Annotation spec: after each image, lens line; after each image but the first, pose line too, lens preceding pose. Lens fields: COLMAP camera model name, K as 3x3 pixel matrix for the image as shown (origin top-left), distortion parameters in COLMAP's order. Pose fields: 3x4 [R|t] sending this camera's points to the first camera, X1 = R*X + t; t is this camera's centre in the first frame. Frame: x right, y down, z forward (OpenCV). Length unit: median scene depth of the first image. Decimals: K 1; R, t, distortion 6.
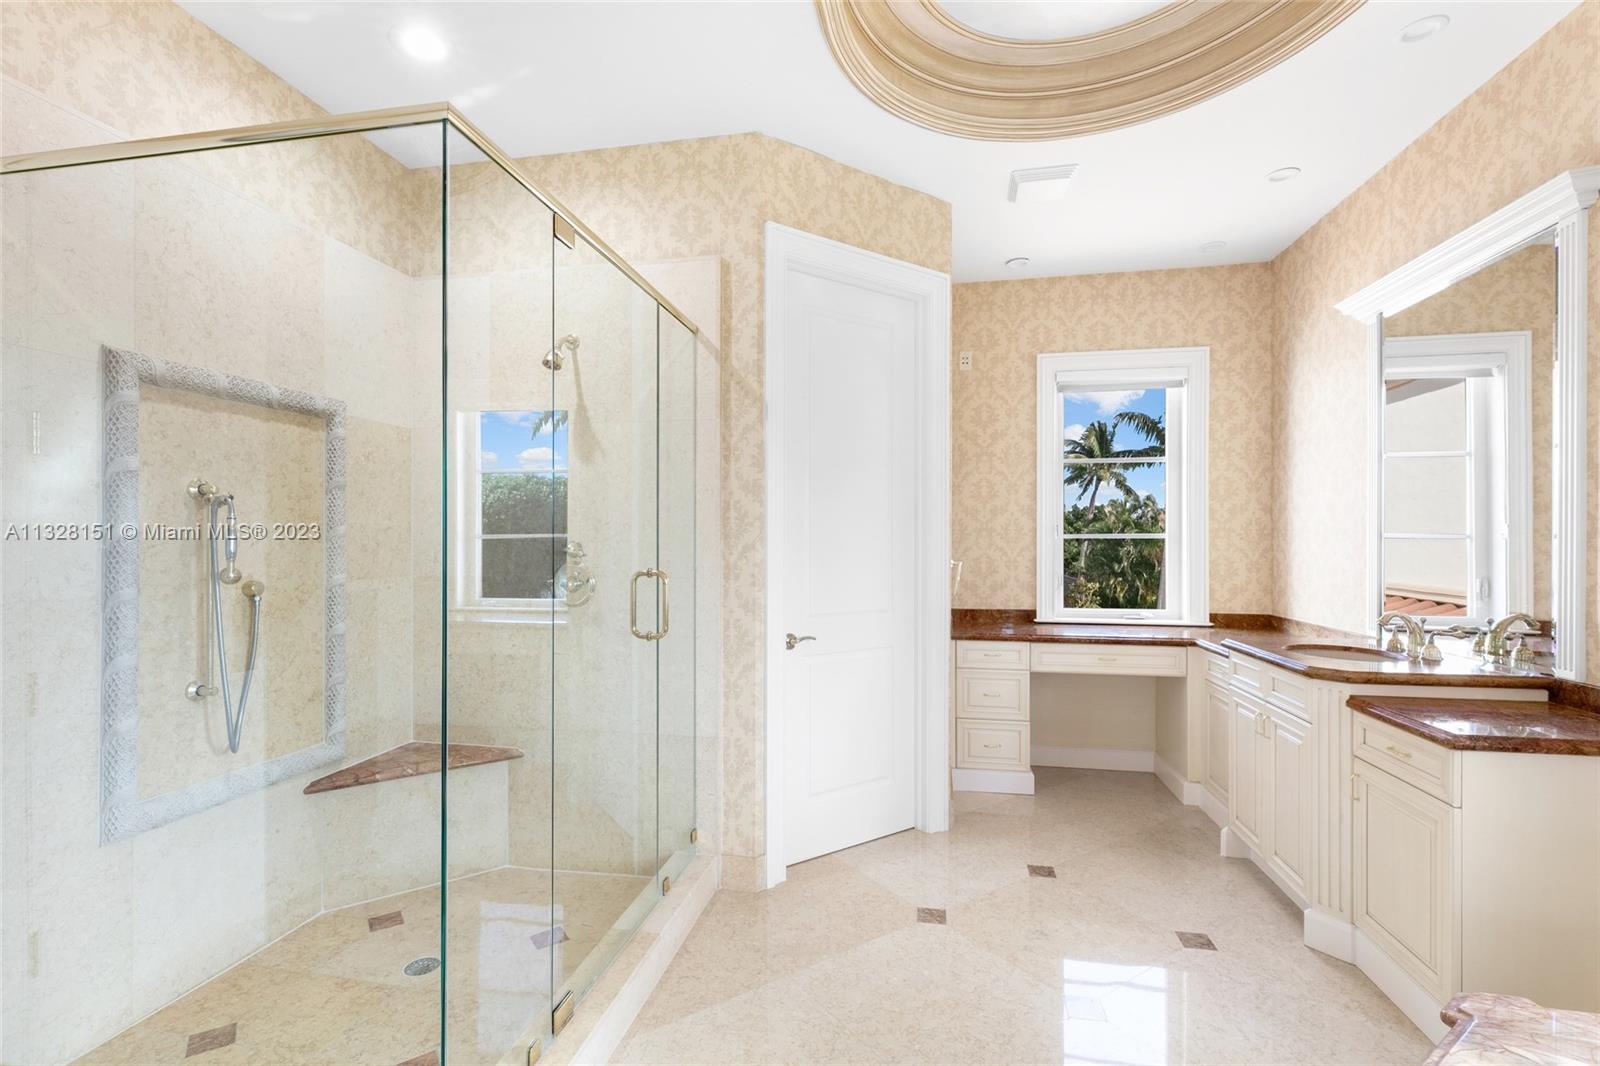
lens RADIAL K [[723.0, 0, 801.5], [0, 723.0, 537.8], [0, 0, 1]] dist [0.008654, -0.001832]
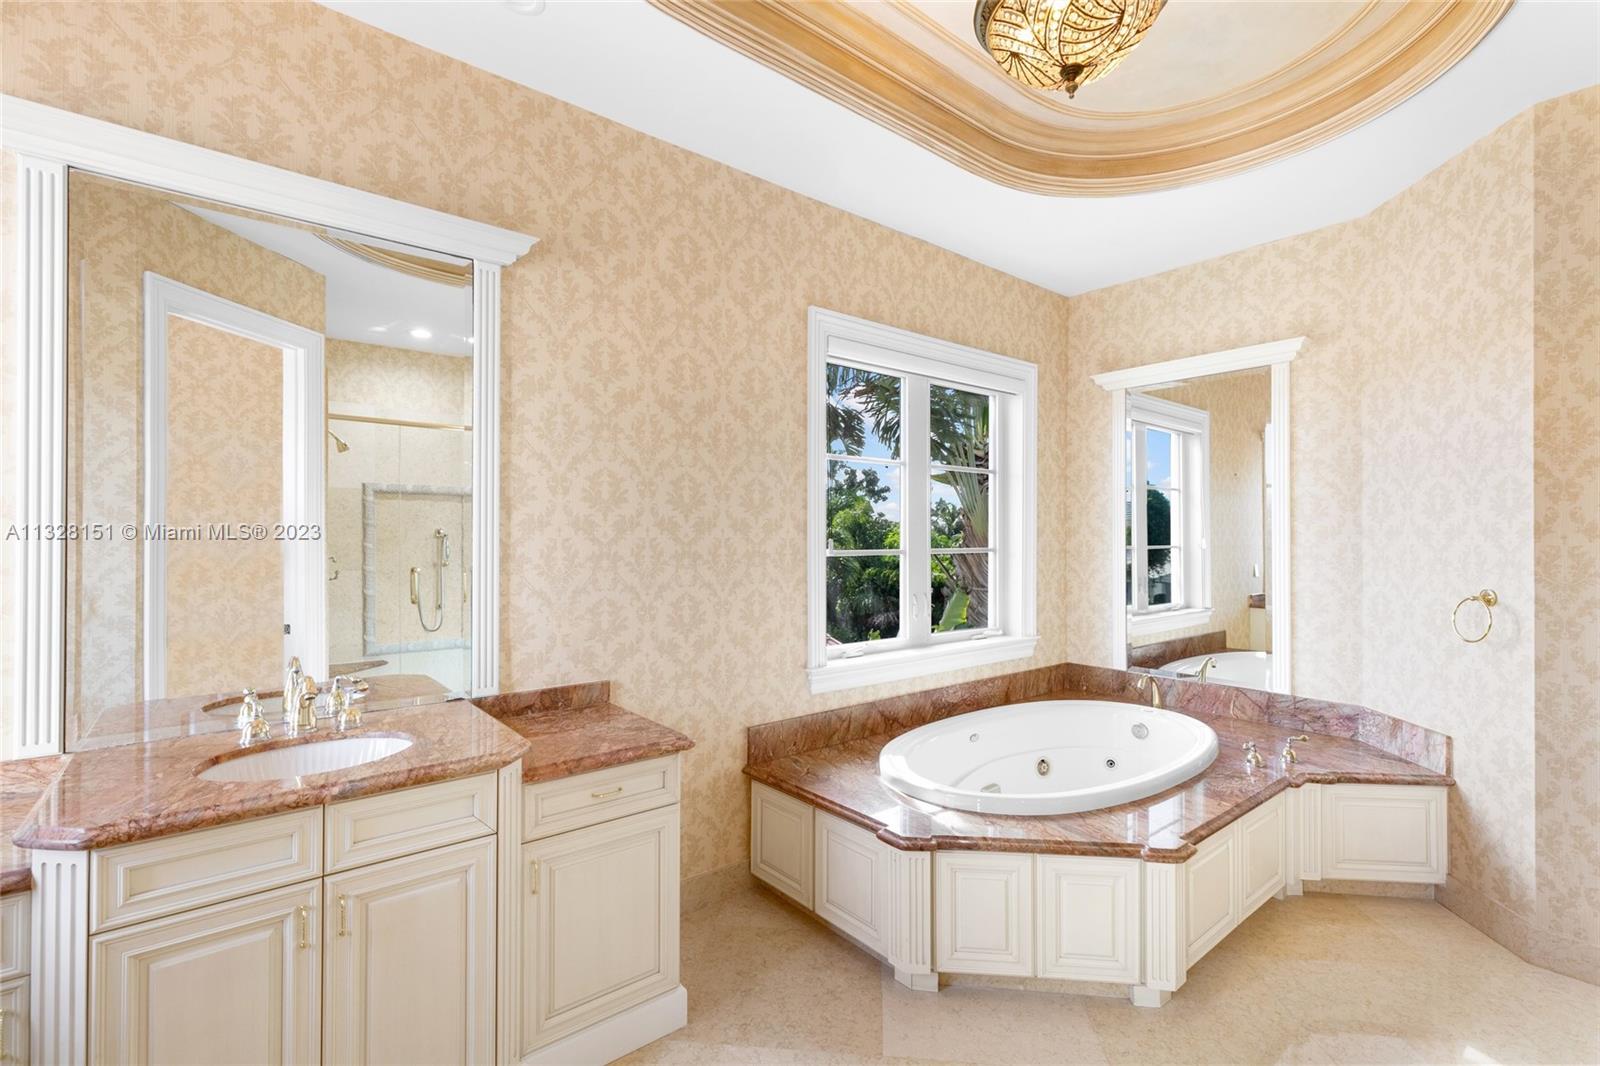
lens RADIAL K [[723.0, 0, 800.1], [0, 723.0, 531.5], [0, 0, 1]] dist [0.008654, -0.001832]
pose [[-0.763519, -0.000752, 0.645785, 0.008143], [-0.007001, 0.999950, -0.007114, -0.022829], [-0.645748, -0.009952, -0.763486, 0.826201]]
